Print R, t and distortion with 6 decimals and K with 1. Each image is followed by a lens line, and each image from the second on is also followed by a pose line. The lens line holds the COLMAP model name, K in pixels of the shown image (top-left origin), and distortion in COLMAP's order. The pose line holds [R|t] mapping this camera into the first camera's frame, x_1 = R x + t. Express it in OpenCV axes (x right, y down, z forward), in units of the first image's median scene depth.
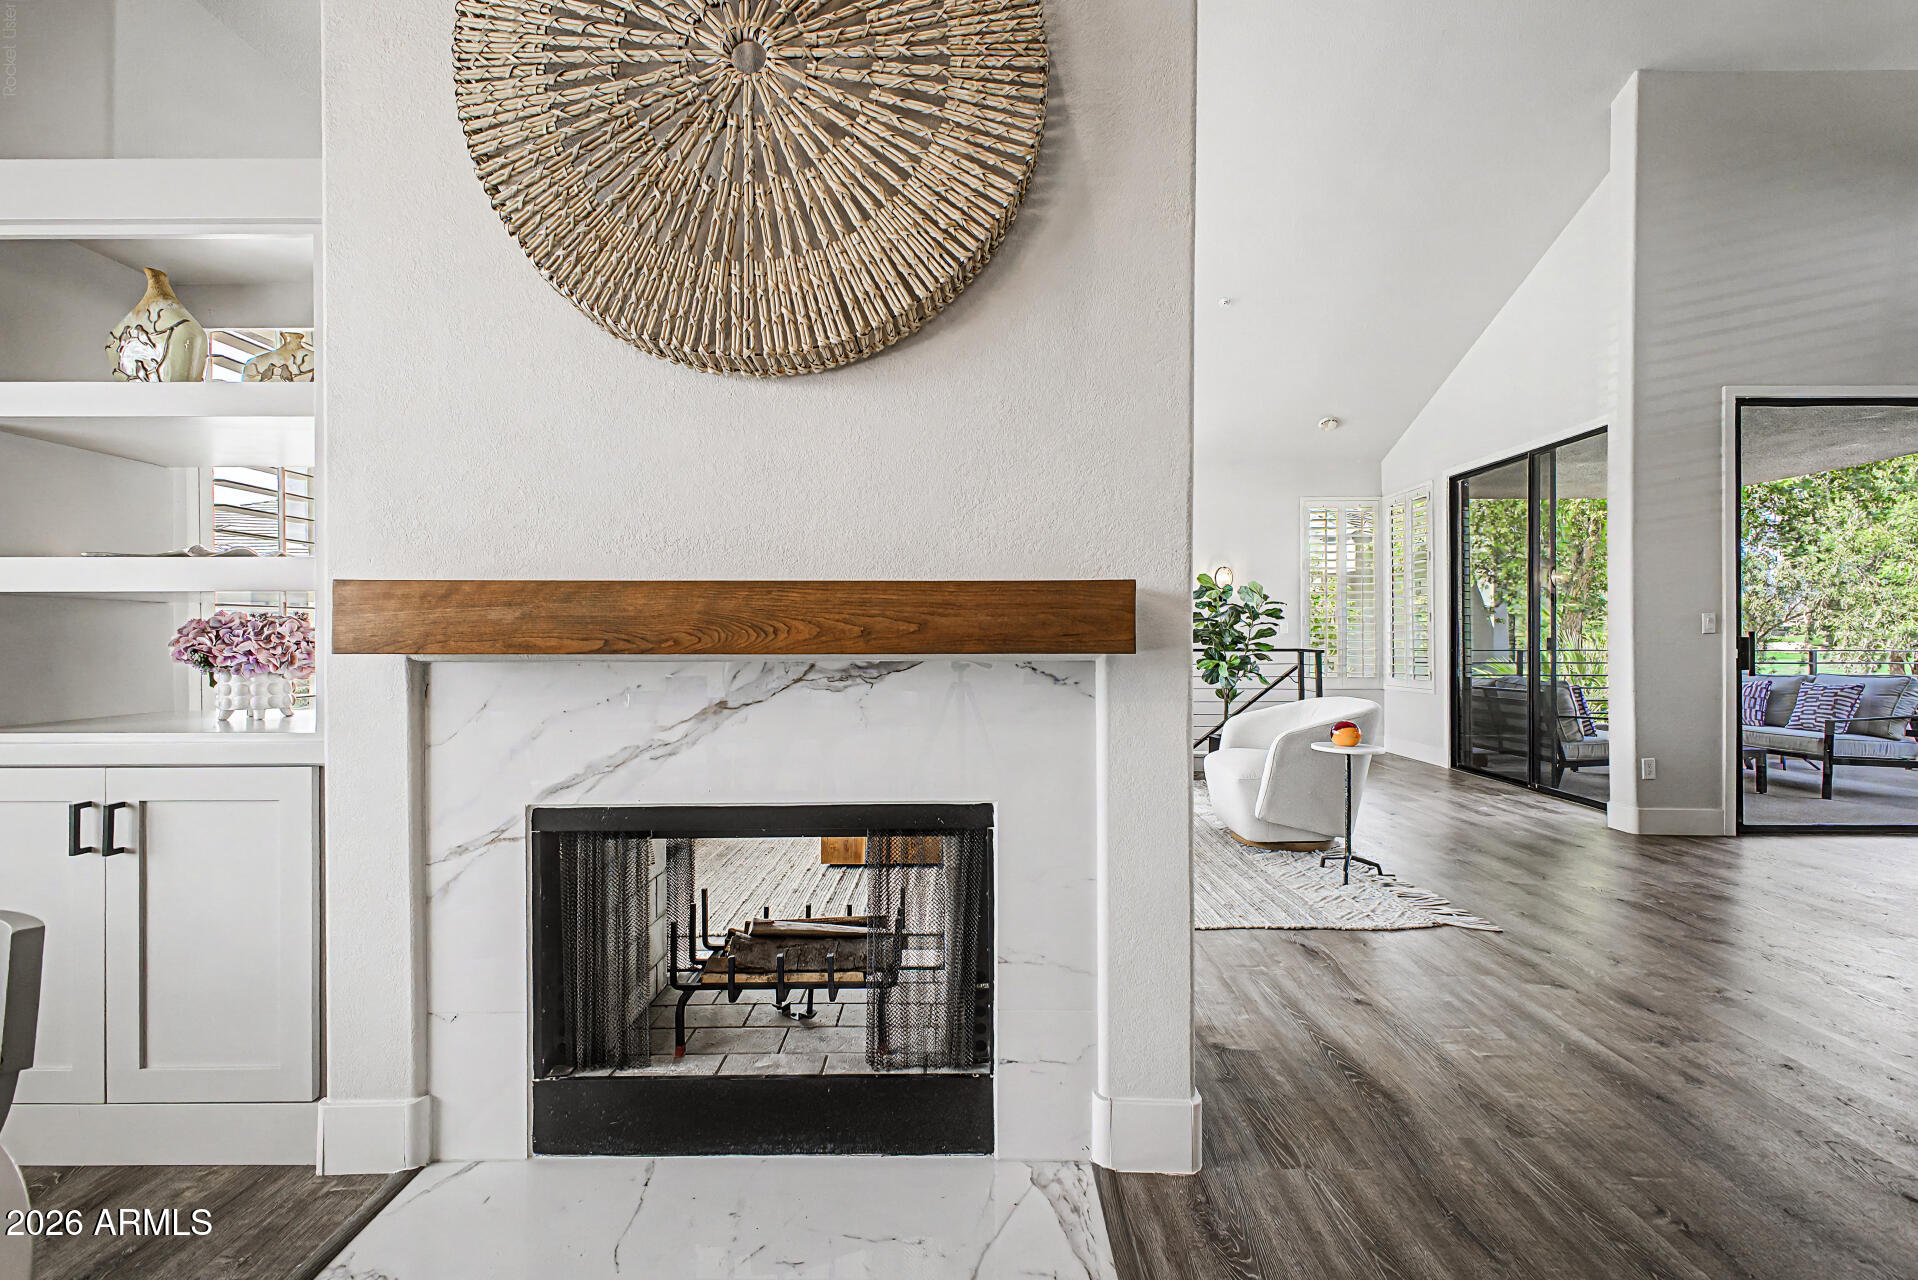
lens RADIAL K [[763.6, 0, 942.4], [0, 763.6, 637.0], [0, 0, 1]] dist [0.017142, -0.005457]
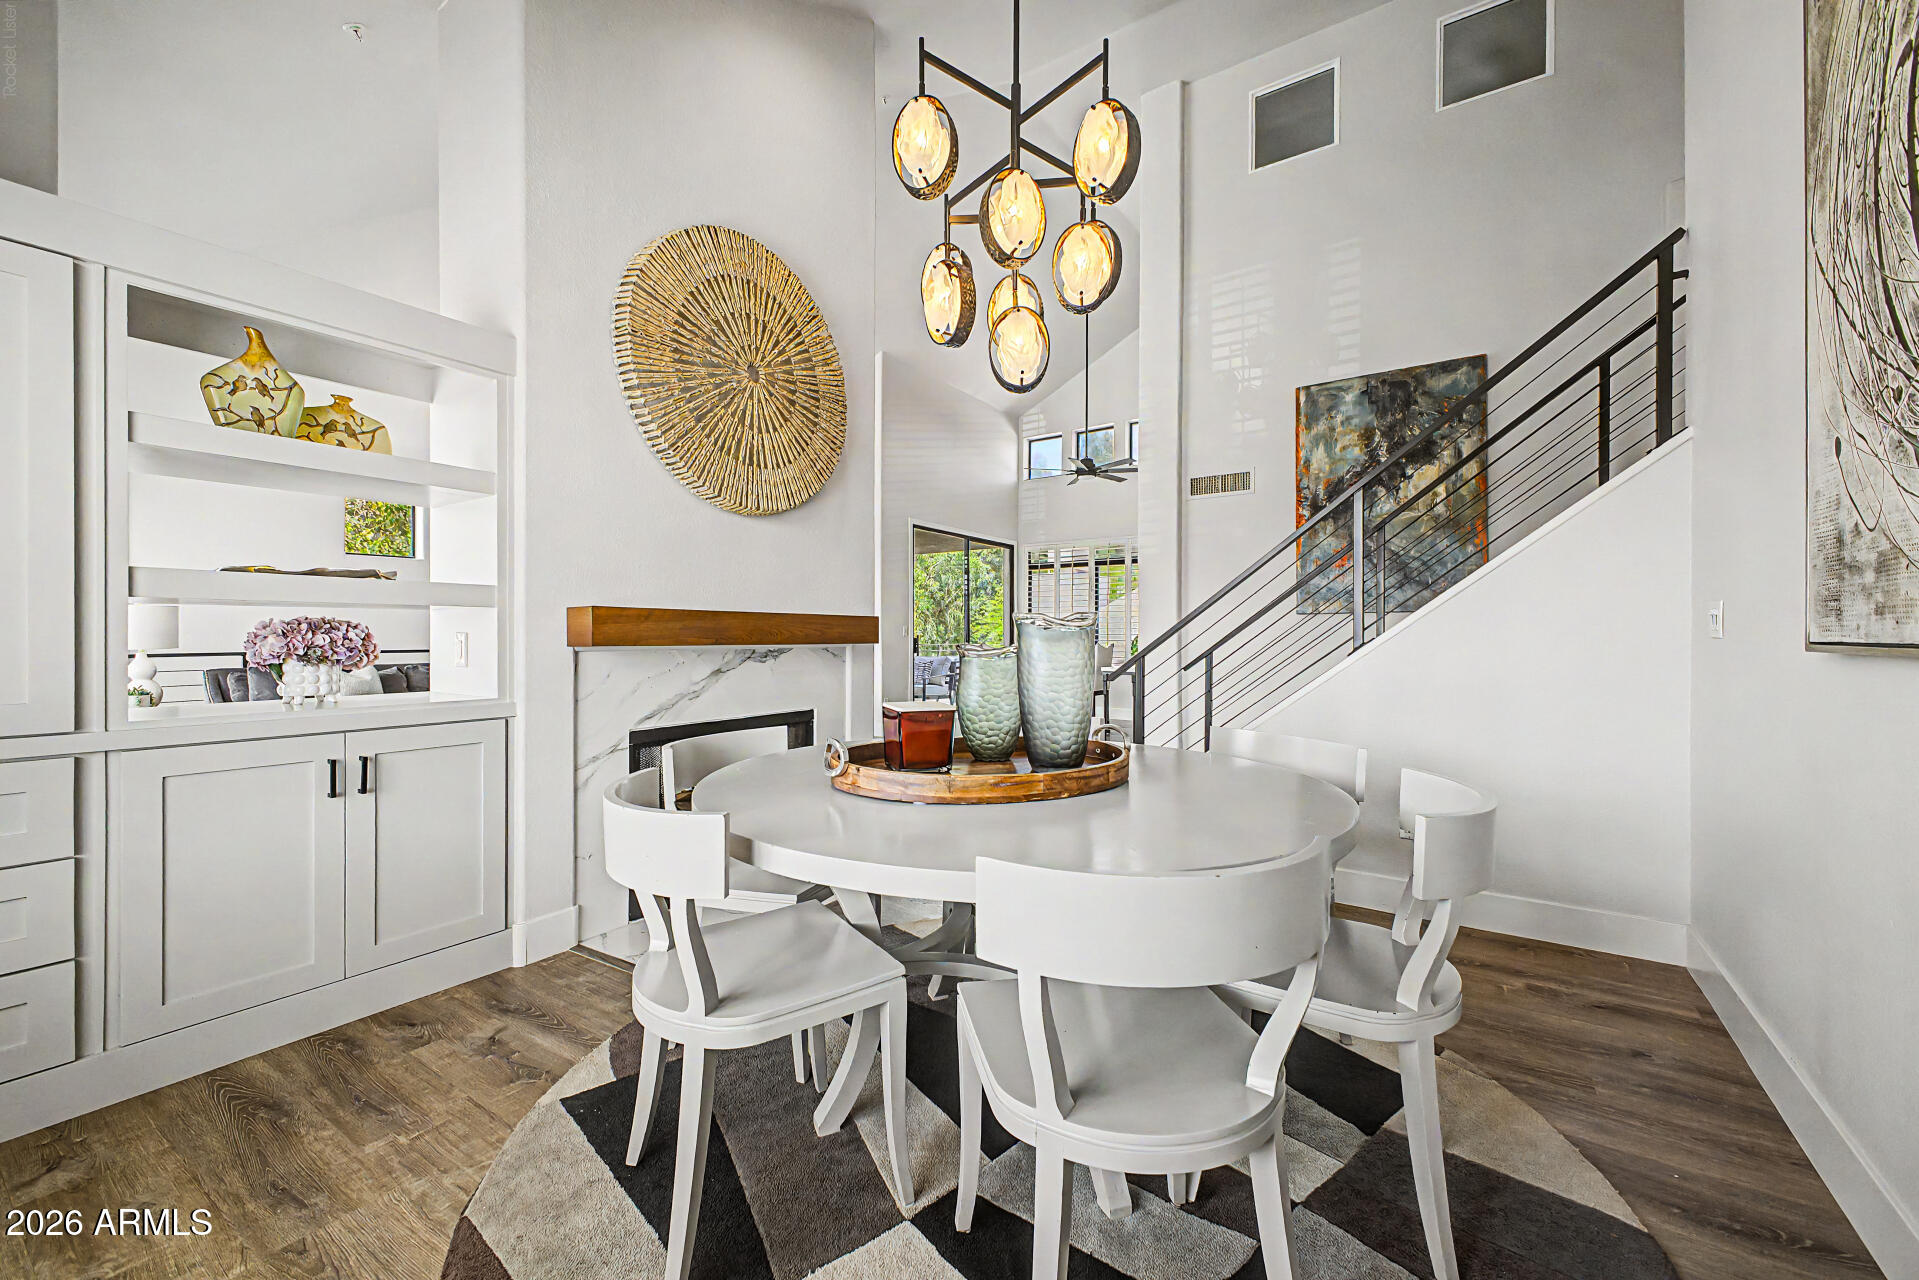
lens RADIAL K [[764.0, 0, 973.5], [0, 764.0, 640.2], [0, 0, 1]] dist [0.017142, -0.005457]
pose [[0.539577, -0.001977, 0.841934, -1.656298], [-0.001858, 0.999992, 0.003539, -0.000438], [-0.841934, -0.003474, 0.539569, -0.674069]]
